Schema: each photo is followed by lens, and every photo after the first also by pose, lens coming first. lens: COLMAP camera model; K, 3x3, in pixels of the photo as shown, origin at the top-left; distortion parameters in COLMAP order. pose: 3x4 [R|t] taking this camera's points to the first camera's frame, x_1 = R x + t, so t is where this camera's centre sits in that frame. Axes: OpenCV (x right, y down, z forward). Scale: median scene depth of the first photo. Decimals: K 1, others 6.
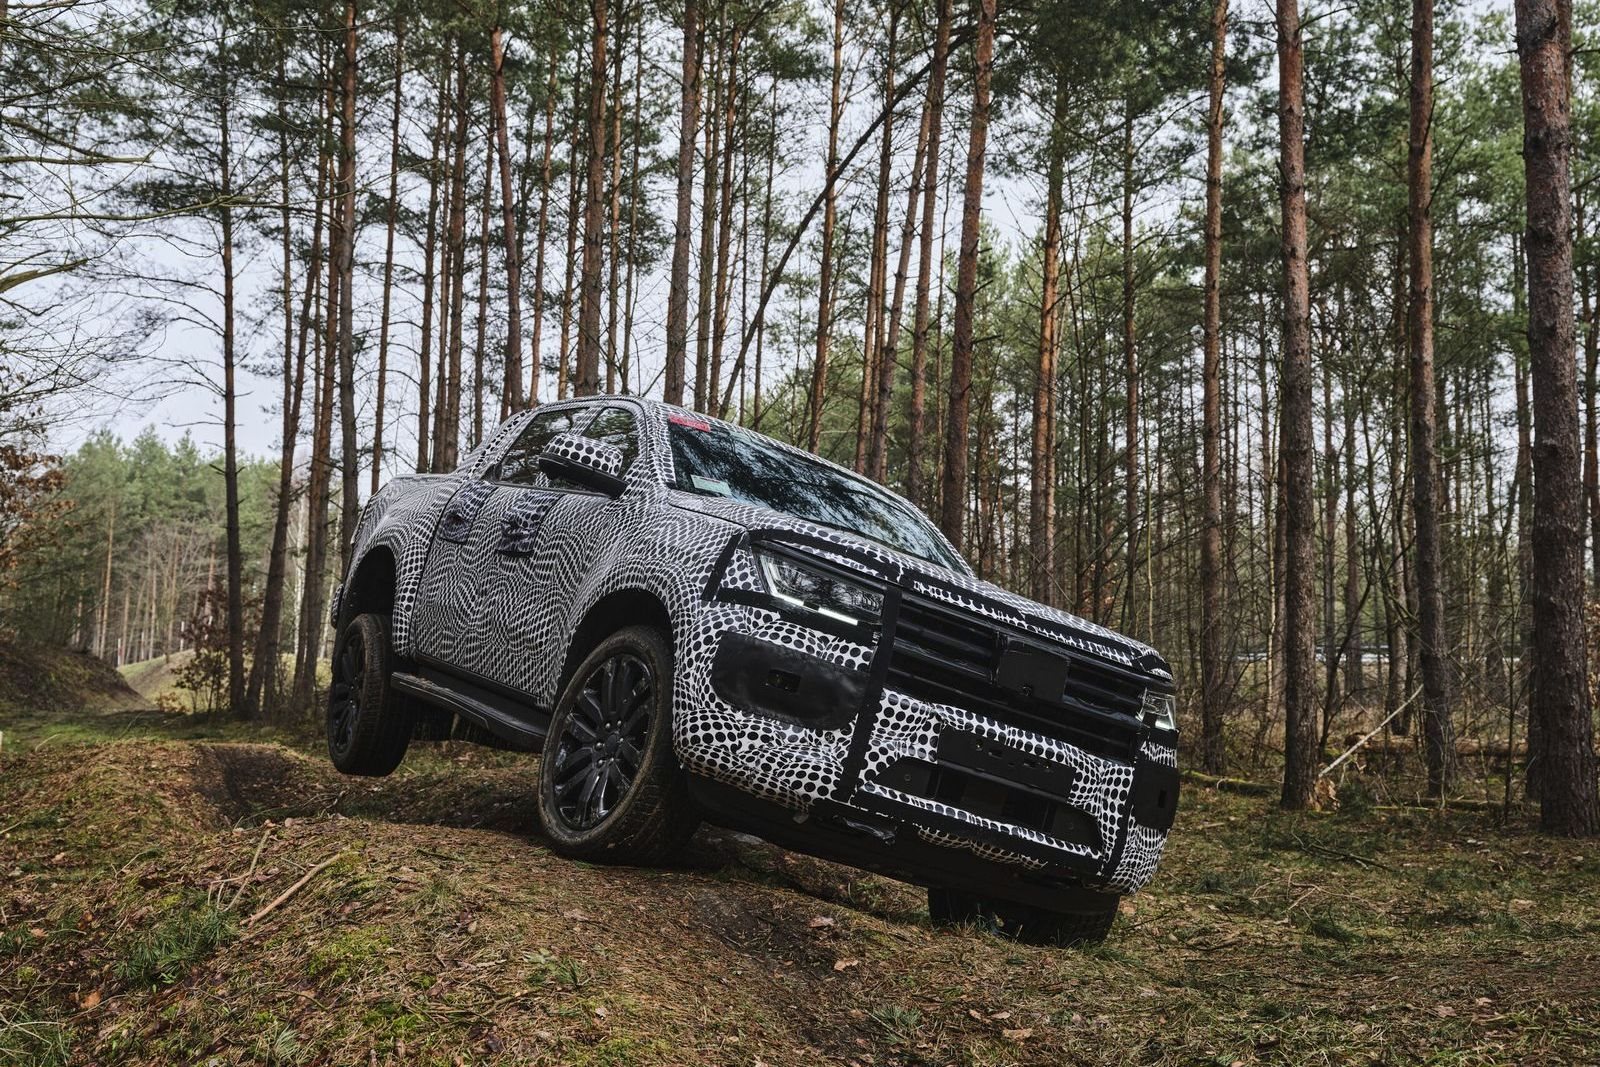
lens RADIAL K [[1724.1, 0, 795.9], [0, 1724.1, 473.8], [0, 0, 1]] dist [-0.001987, -0.003602]
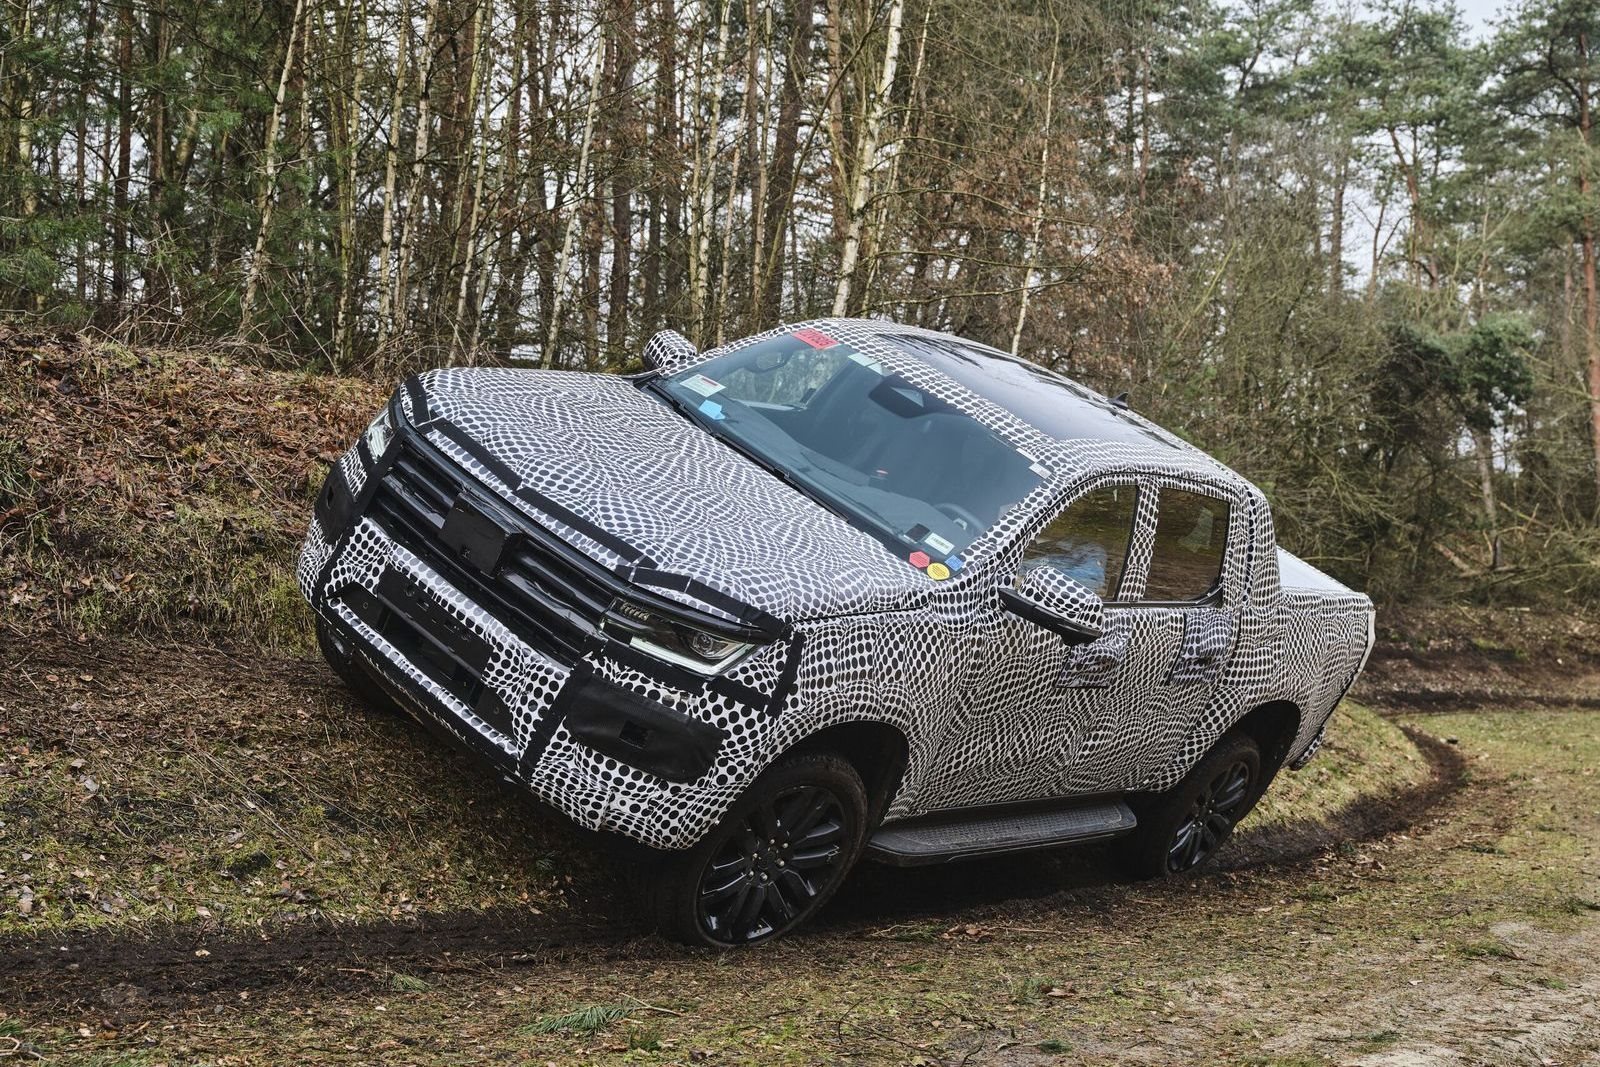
lens RADIAL K [[2125.7, 0, 800.0], [0, 2125.7, 533.5], [0, 0, 1]] dist [0.014473, 0.002138]
pose [[0.446463, 0.123830, -0.886192, 1.312899], [-0.167437, 0.984446, 0.053205, 0.019727], [0.878997, 0.124628, 0.460253, 0.625051]]
